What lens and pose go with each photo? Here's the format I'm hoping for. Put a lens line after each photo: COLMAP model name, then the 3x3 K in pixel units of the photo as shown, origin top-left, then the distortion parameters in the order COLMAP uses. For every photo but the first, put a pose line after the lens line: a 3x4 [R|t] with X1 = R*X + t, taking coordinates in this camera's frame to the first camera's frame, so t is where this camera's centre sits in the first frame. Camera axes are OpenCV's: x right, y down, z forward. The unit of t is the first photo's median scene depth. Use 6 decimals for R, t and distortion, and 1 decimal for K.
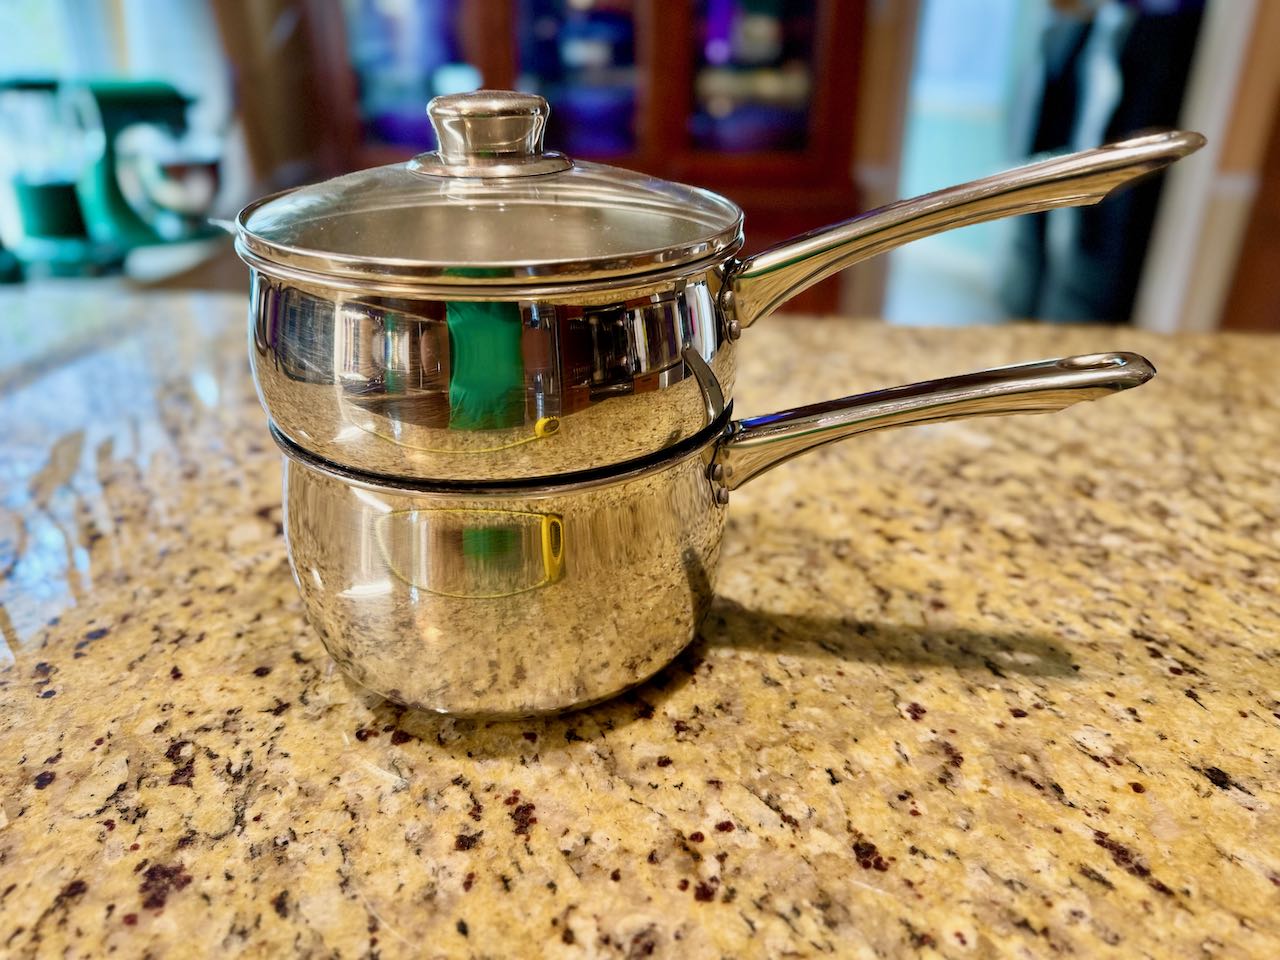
lens RADIAL K [[959.3, 0, 644.3], [0, 959.3, 403.2], [0, 0, 1]] dist [0.003904, -0.033780]
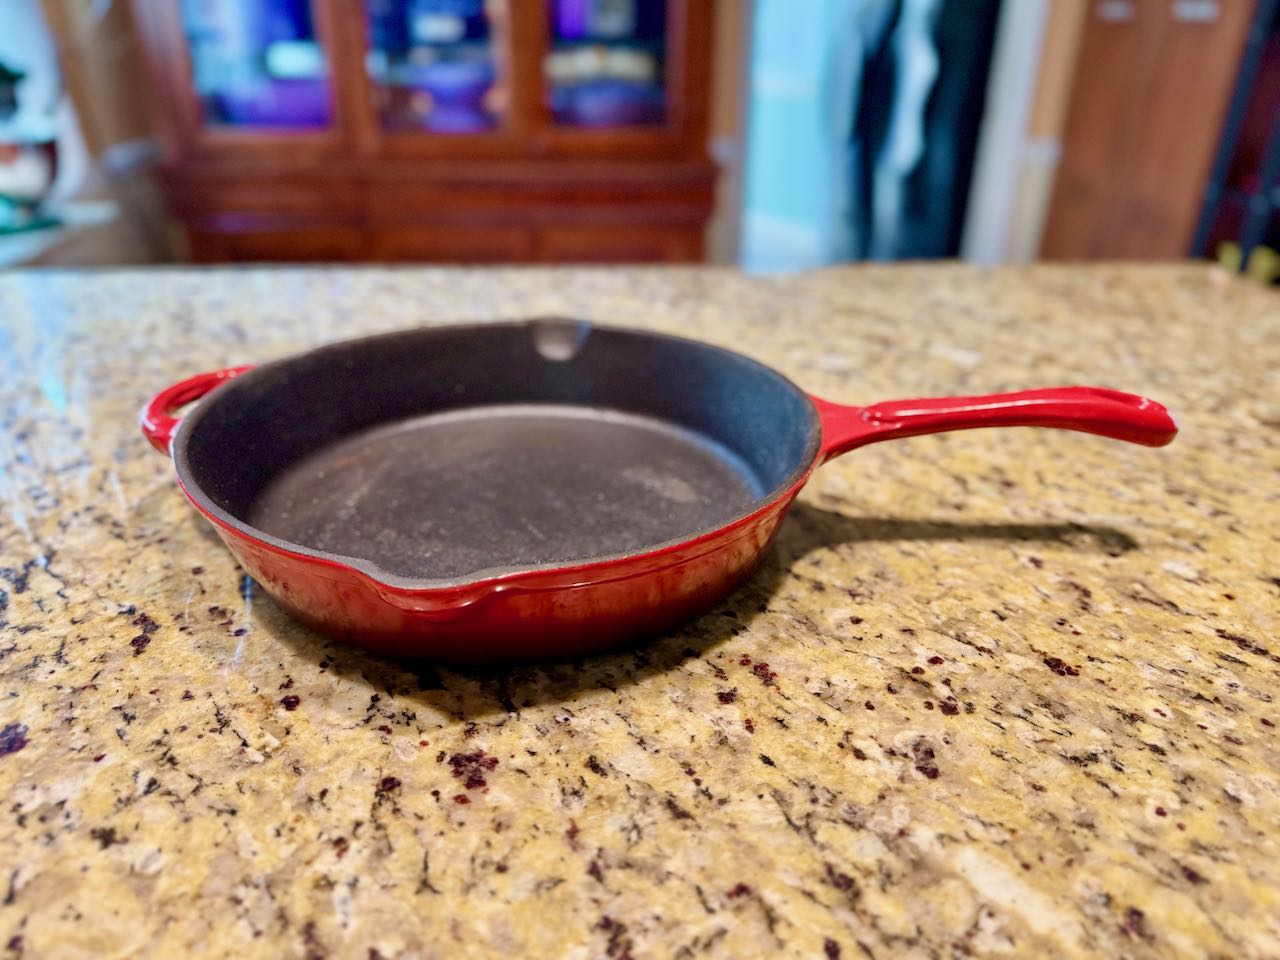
lens RADIAL K [[959.3, 0, 644.3], [0, 959.3, 403.2], [0, 0, 1]] dist [0.003904, -0.033780]
pose [[0.980256, -0.065750, 0.186482, -0.441613], [0.063008, 0.997800, 0.020597, 0.085047], [-0.187426, -0.008440, 0.982242, -0.061993]]
